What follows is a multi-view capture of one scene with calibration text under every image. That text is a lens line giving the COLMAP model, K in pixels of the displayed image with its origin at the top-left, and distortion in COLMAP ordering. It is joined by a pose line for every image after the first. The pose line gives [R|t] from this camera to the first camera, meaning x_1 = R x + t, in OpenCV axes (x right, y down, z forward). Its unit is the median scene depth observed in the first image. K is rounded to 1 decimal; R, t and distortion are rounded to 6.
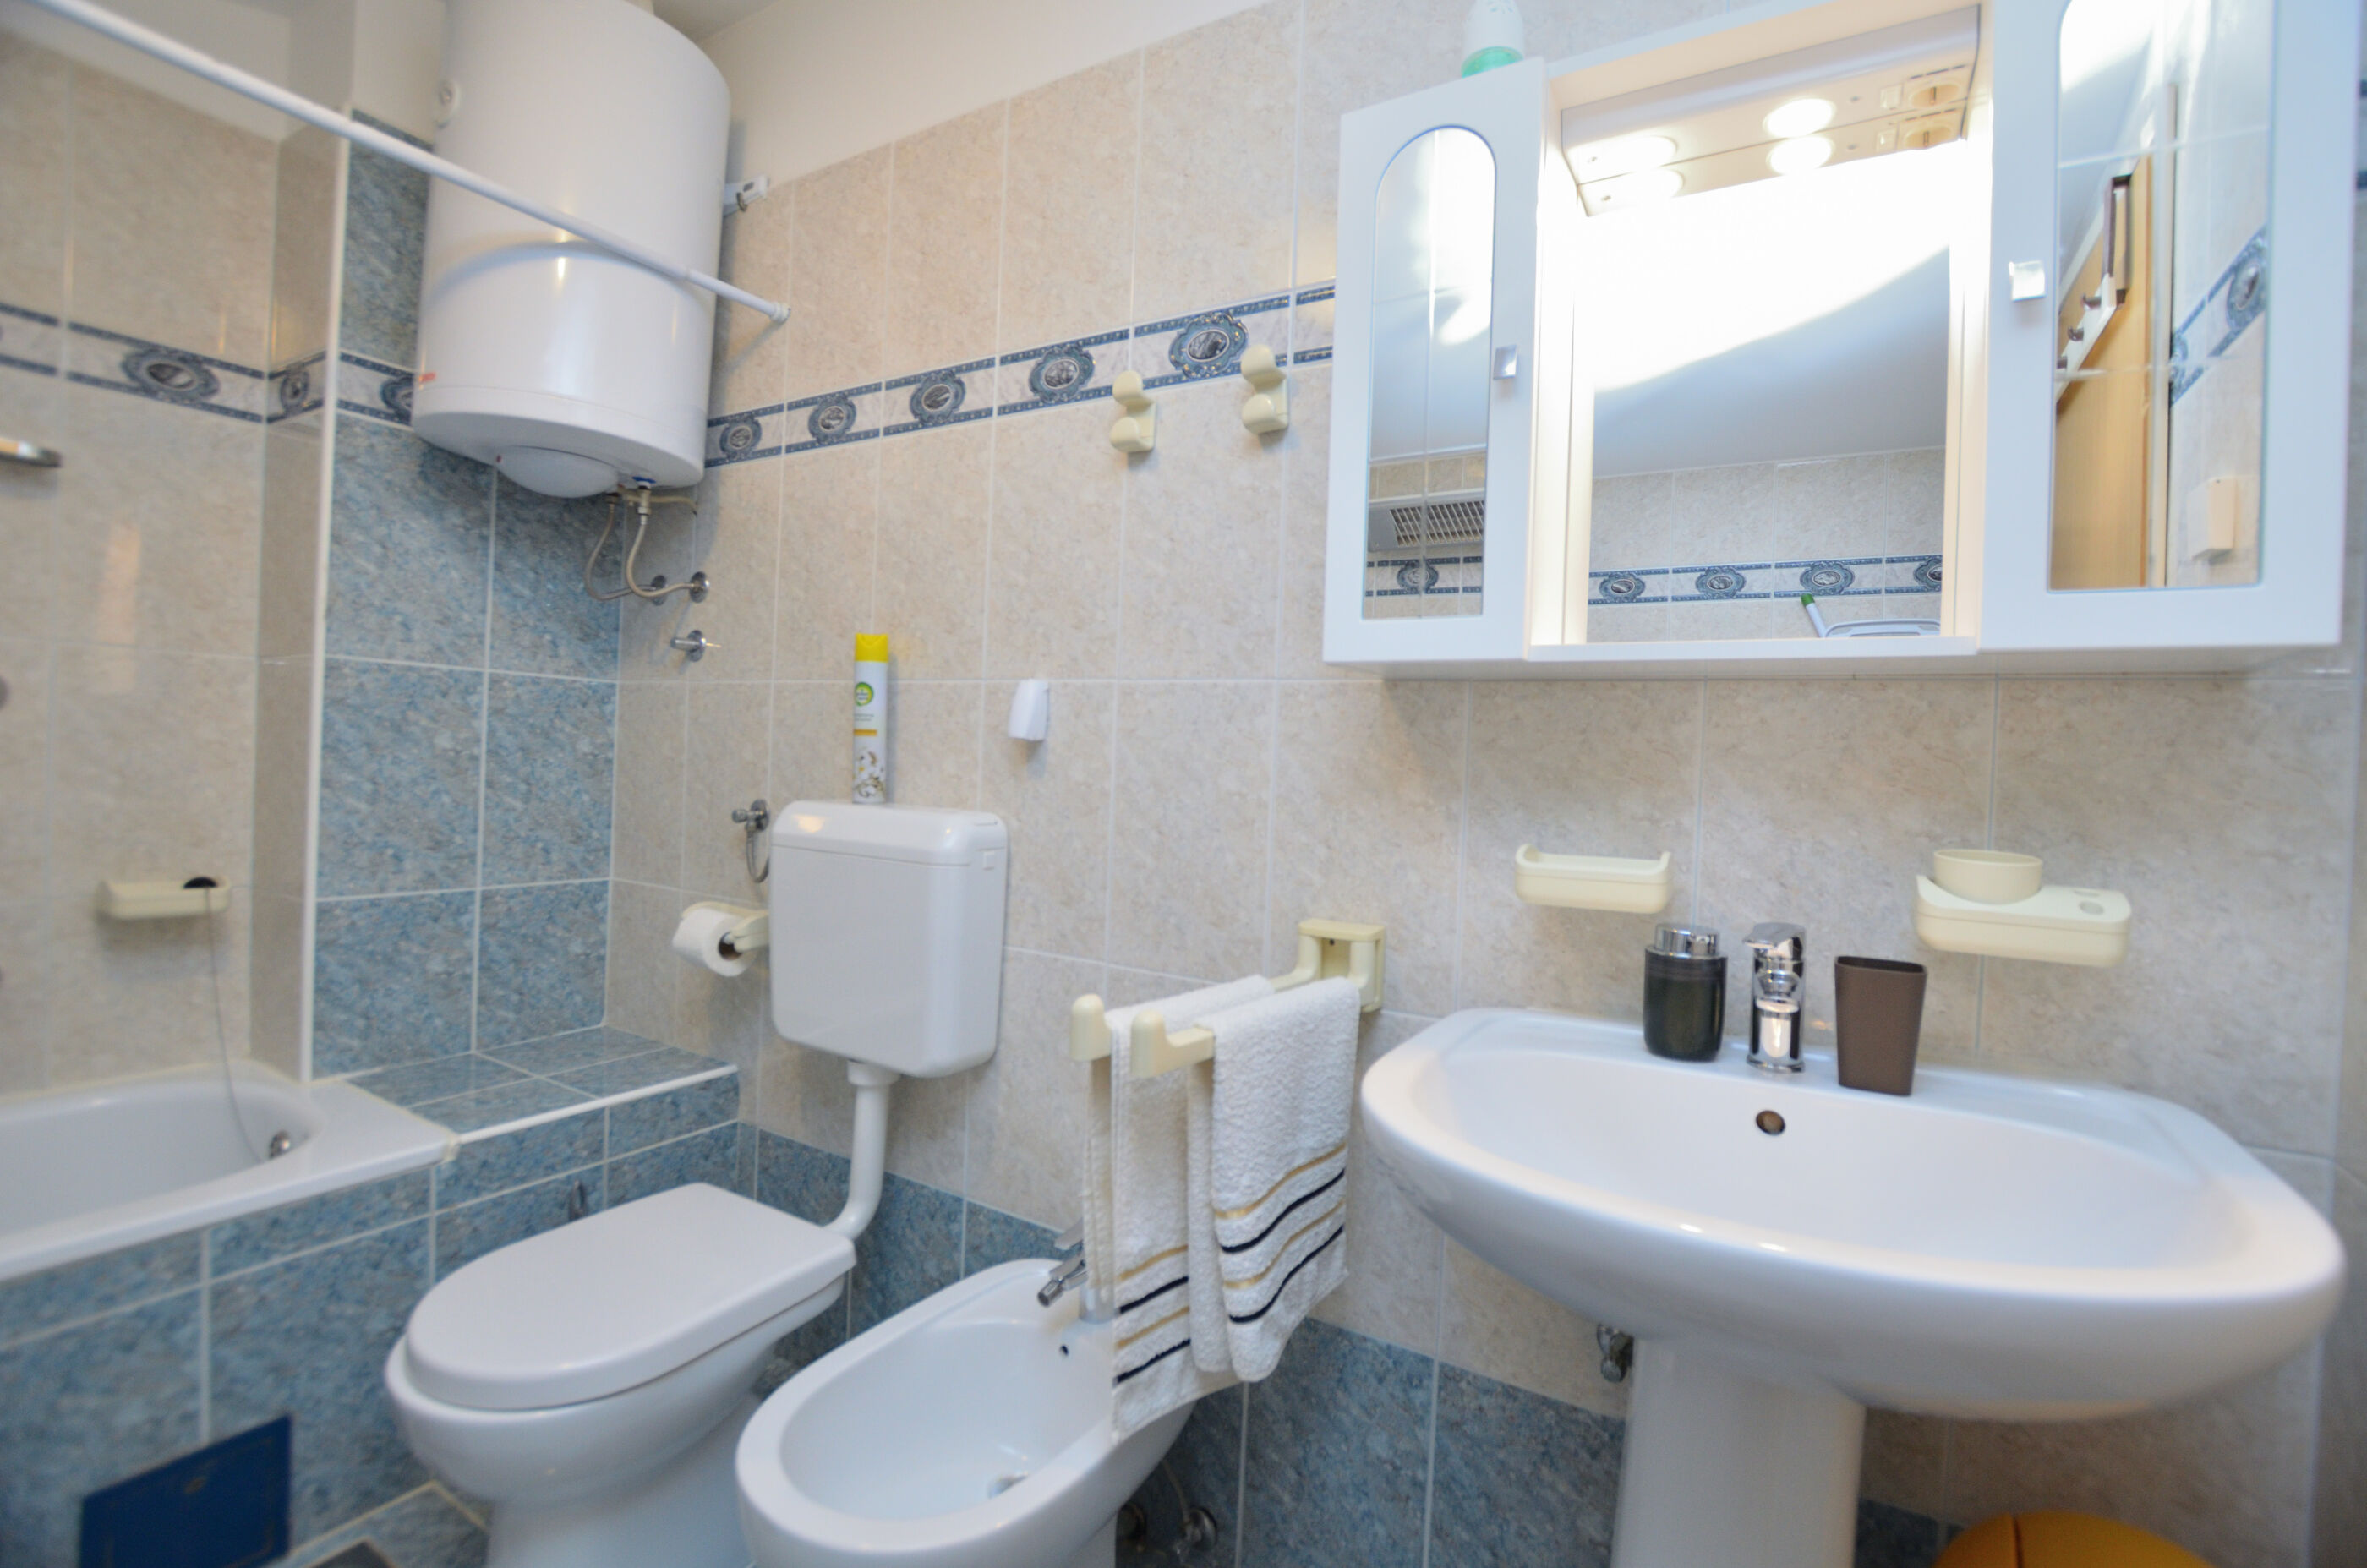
lens RADIAL K [[1044.4, 0, 1208.8], [0, 1044.4, 775.3], [0, 0, 1]] dist [-0.038458, 0.007332]
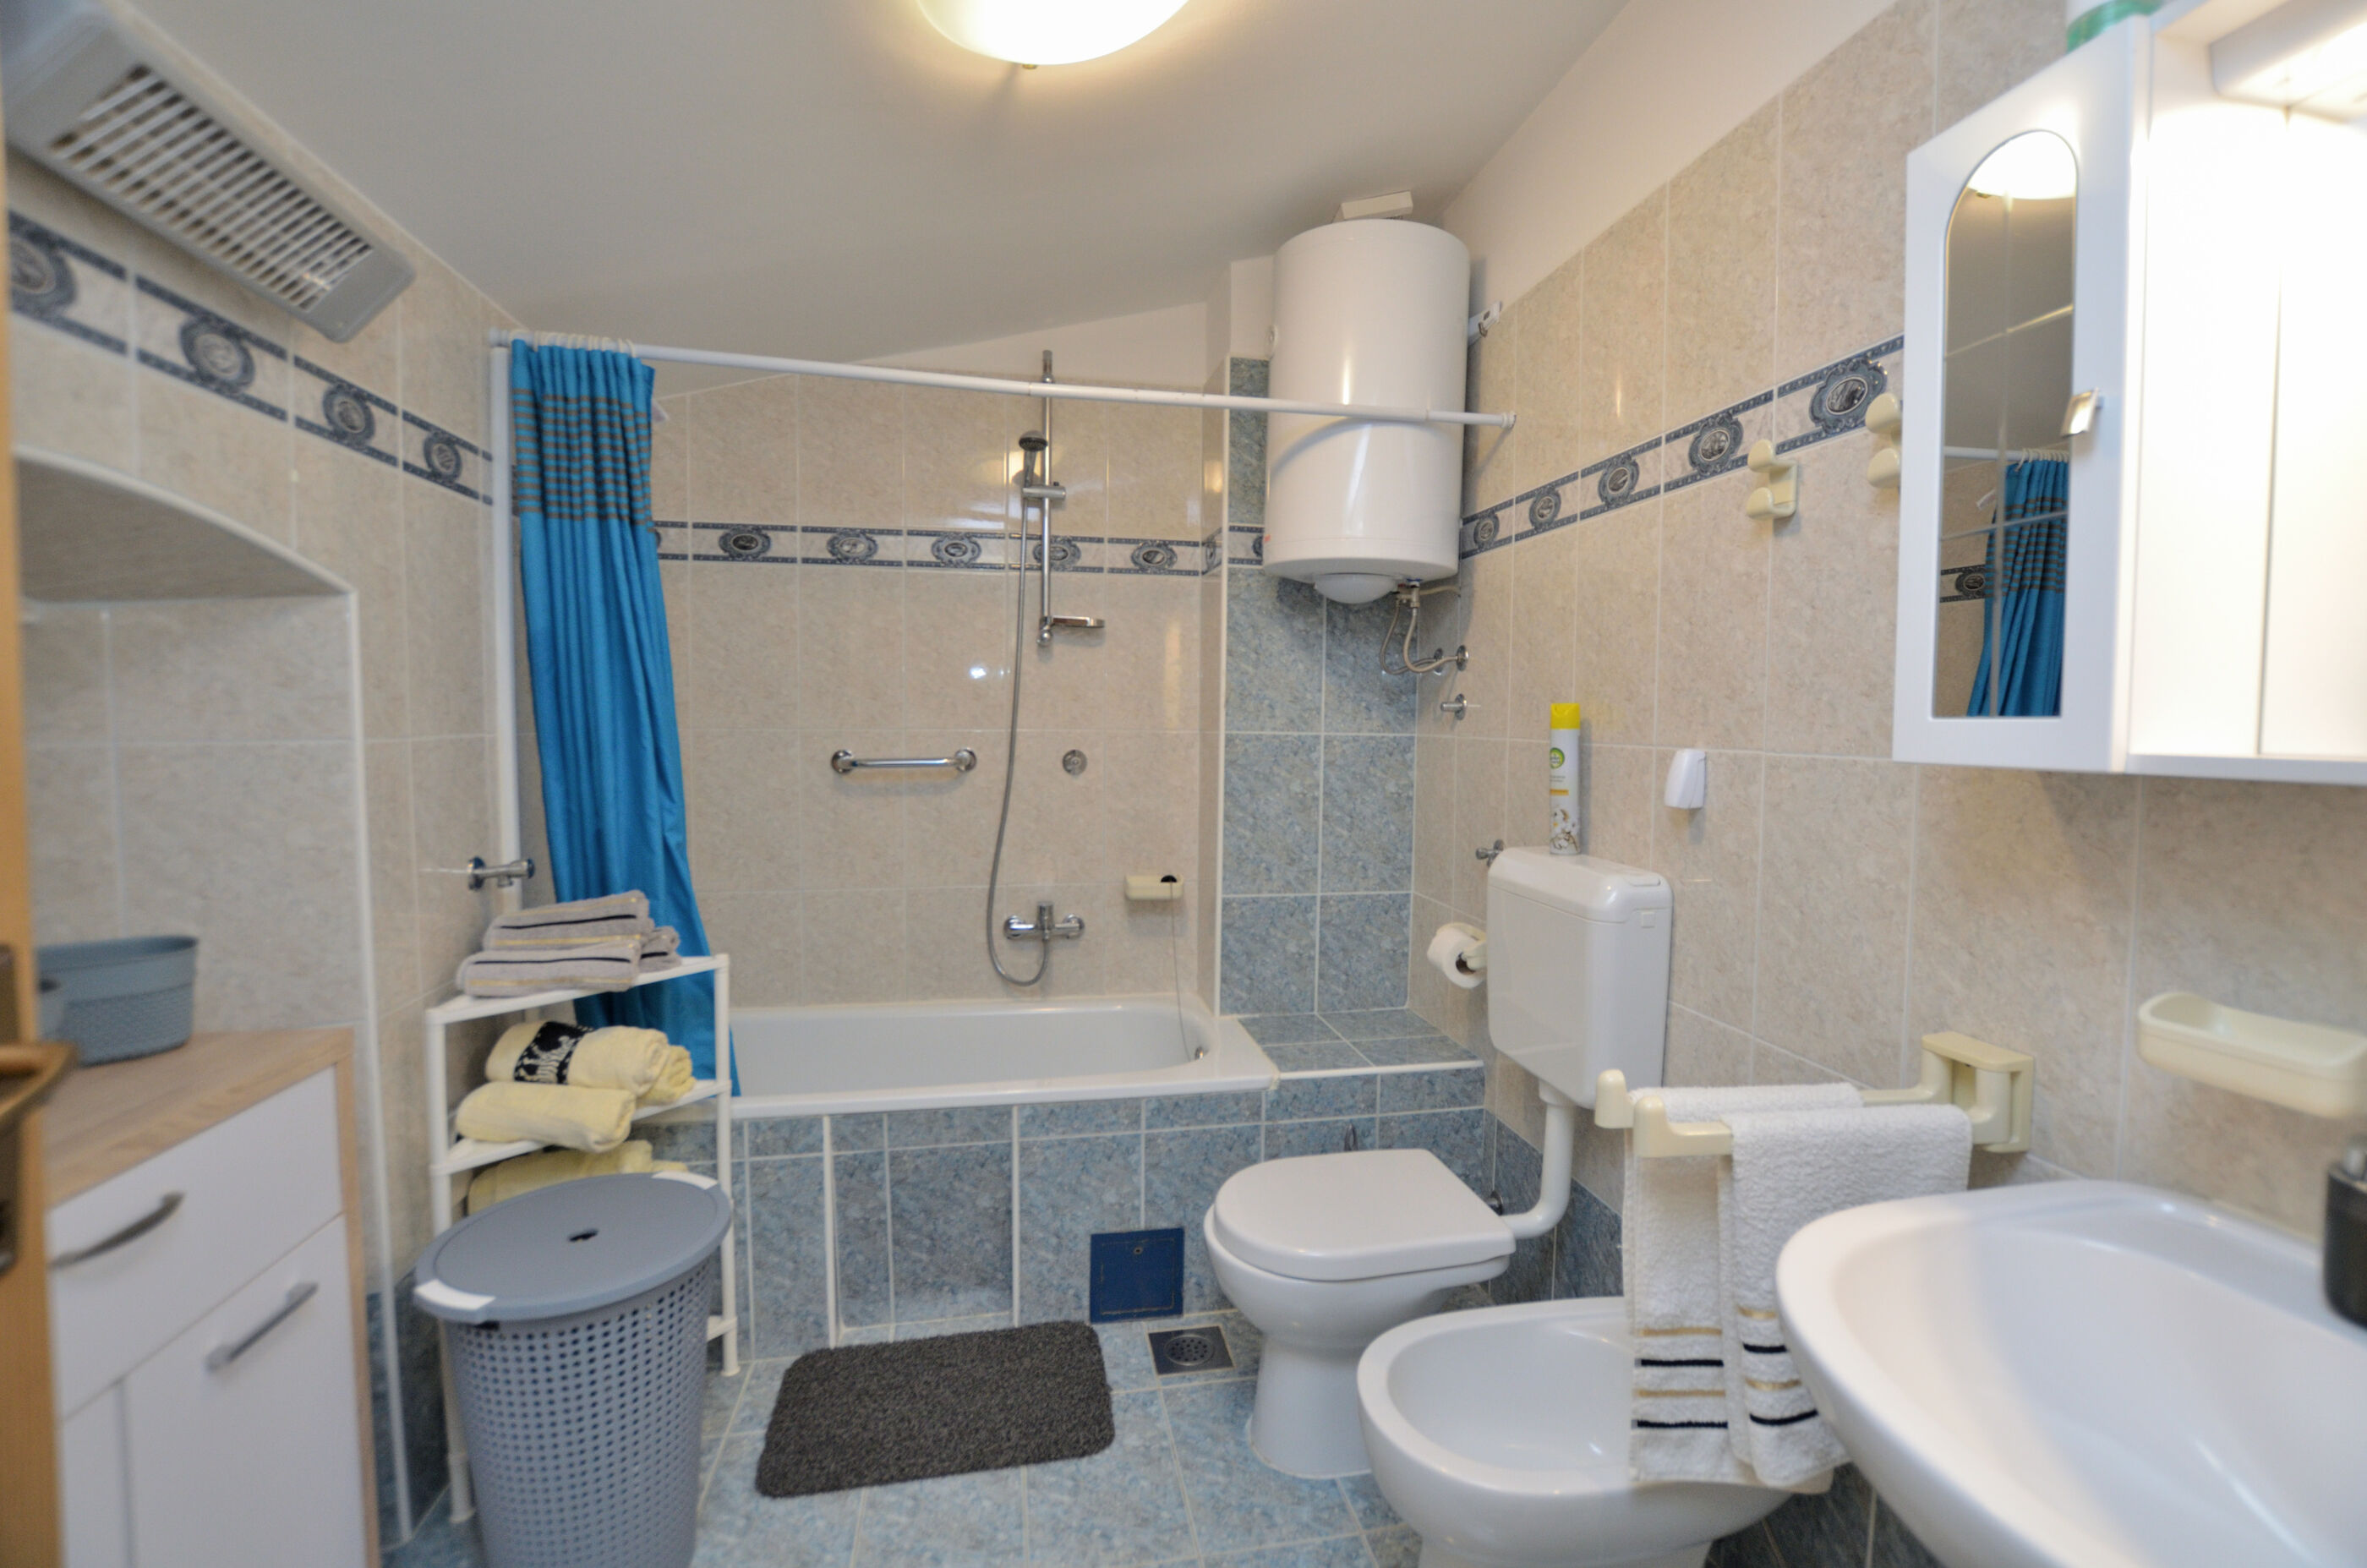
lens RADIAL K [[1052.6, 0, 1207.3], [0, 1052.6, 774.2], [0, 0, 1]] dist [-0.031917, 0.002260]
pose [[0.664275, 0.005289, -0.747469, 0.274050], [0.005545, 0.999913, 0.012002, -0.078047], [0.747467, -0.012117, 0.664188, -0.042538]]
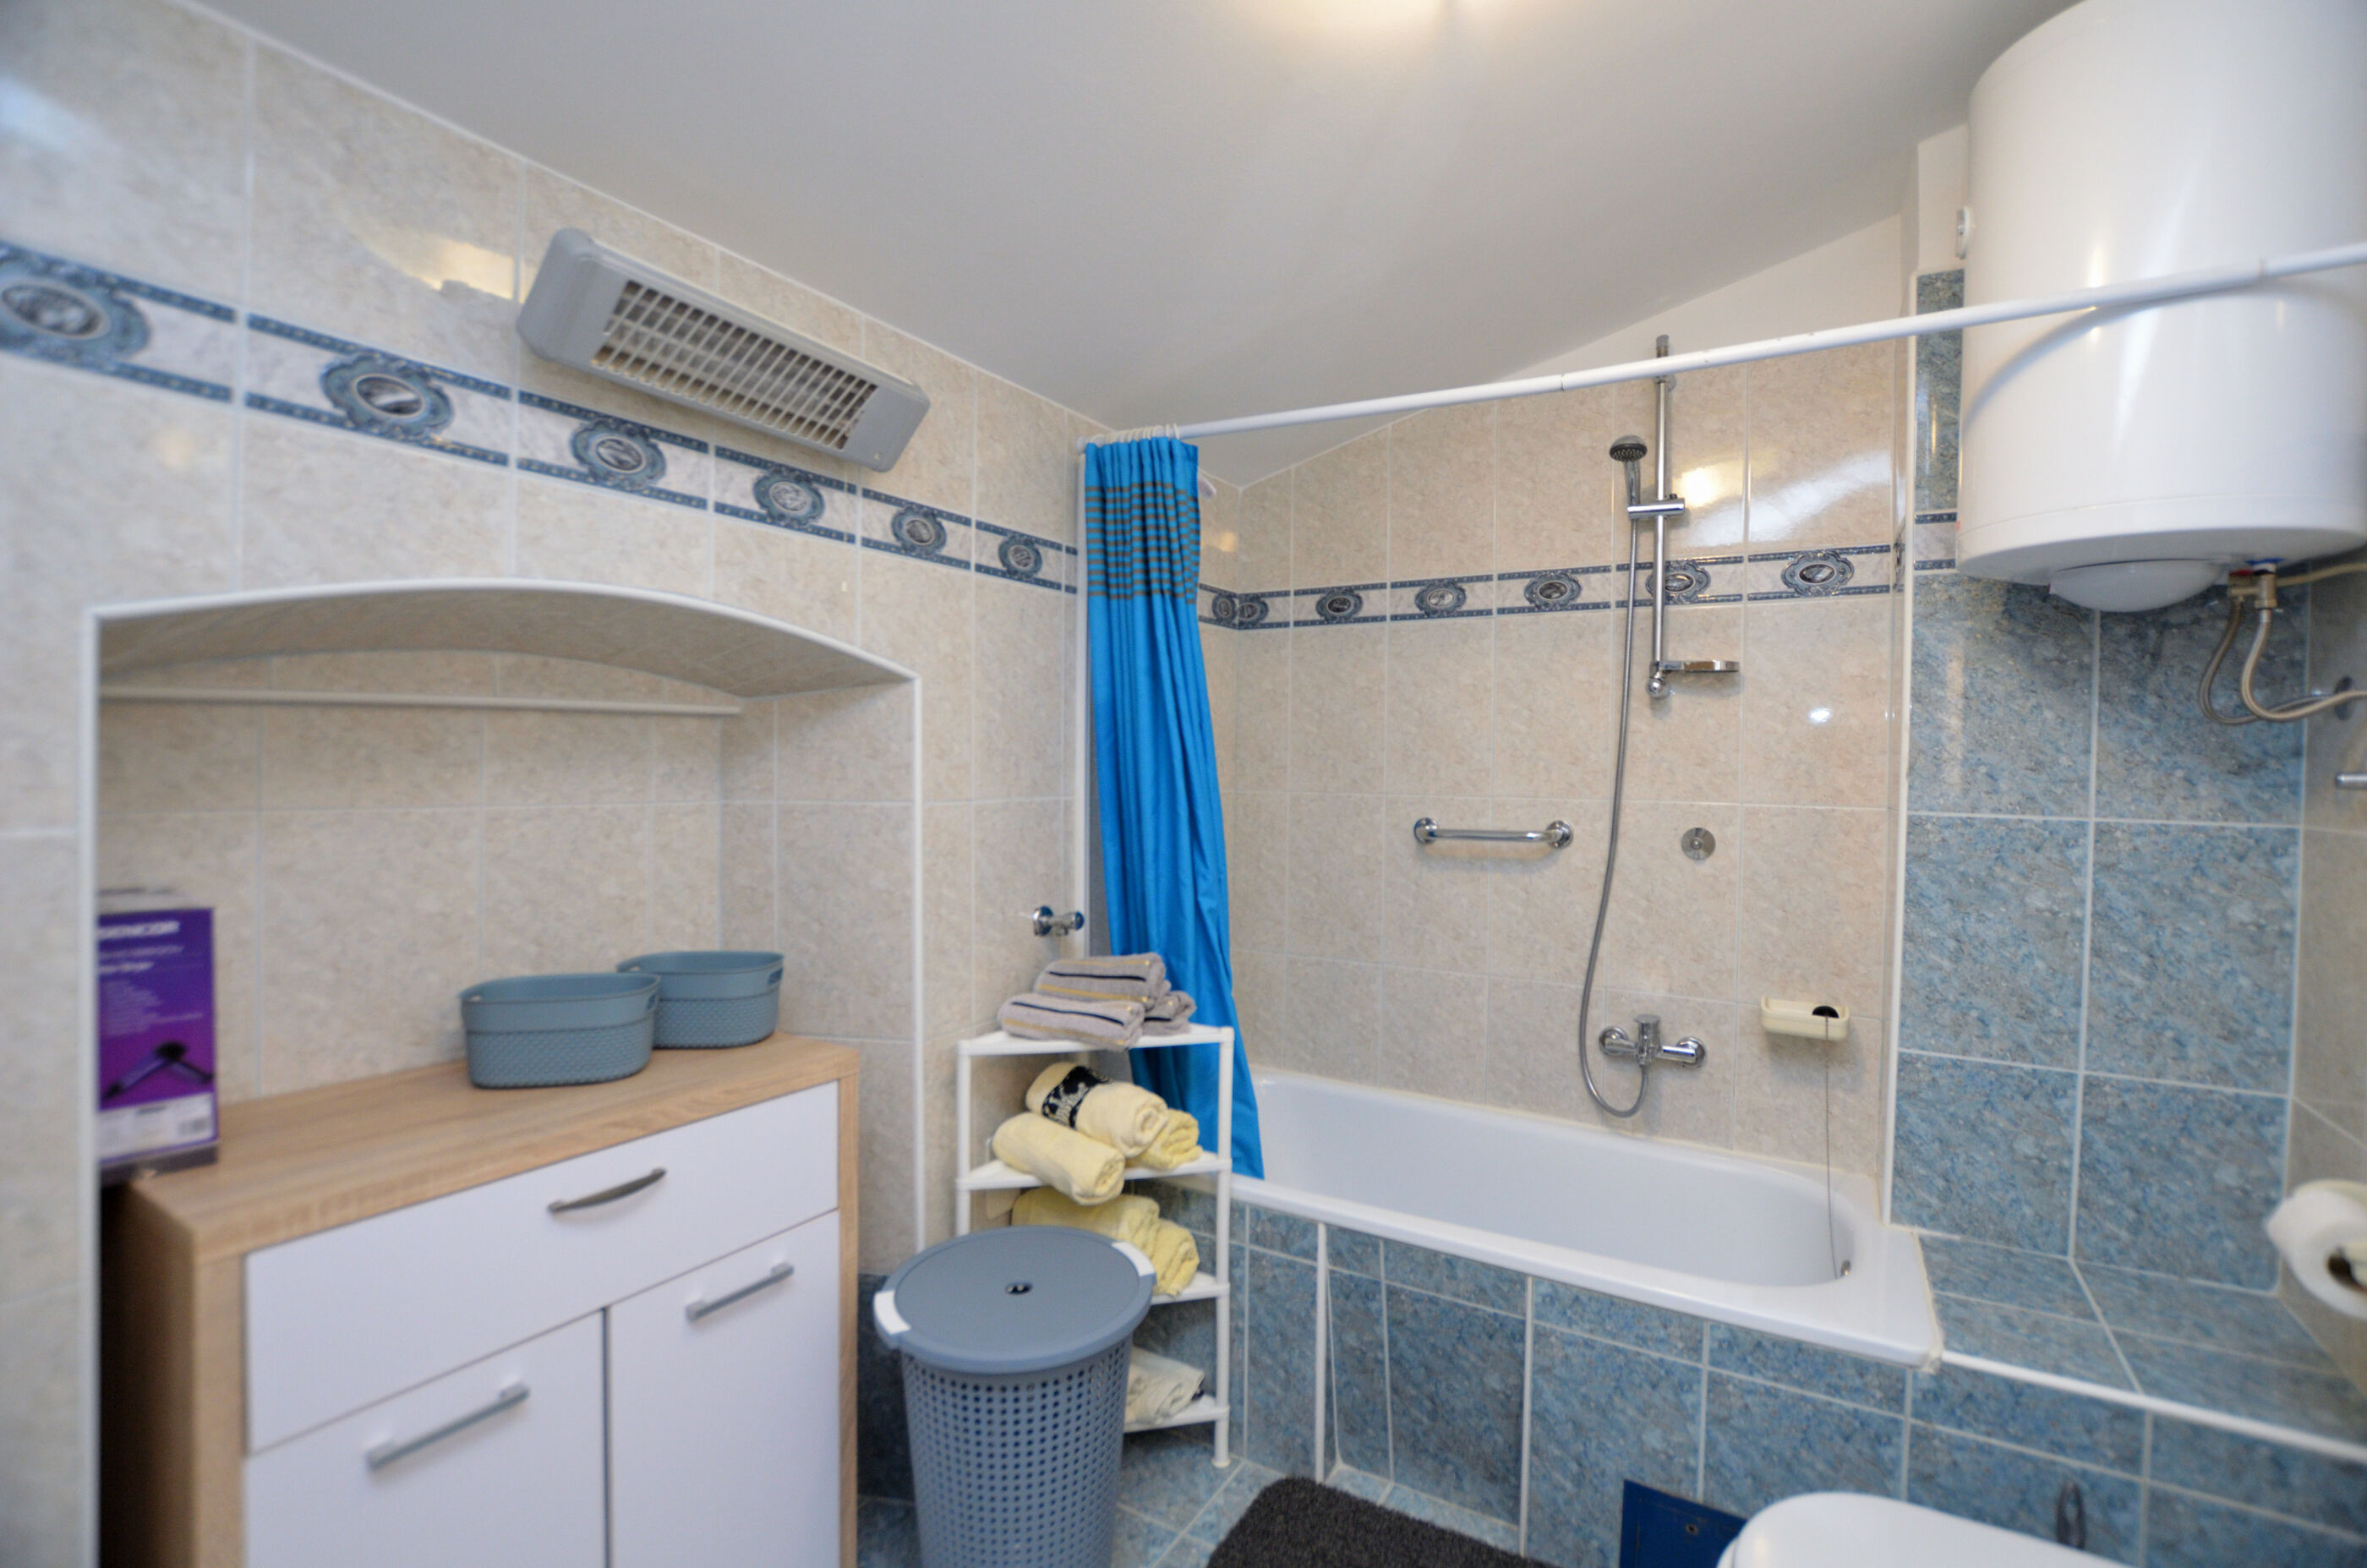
lens RADIAL K [[1044.4, 0, 1208.3], [0, 1044.4, 774.8], [0, 0, 1]] dist [-0.038458, 0.007332]
pose [[-0.005522, -0.028193, -0.999587, 0.180764], [-0.030666, 0.999137, -0.028011, -0.109365], [0.999514, 0.030499, -0.006382, 0.311689]]
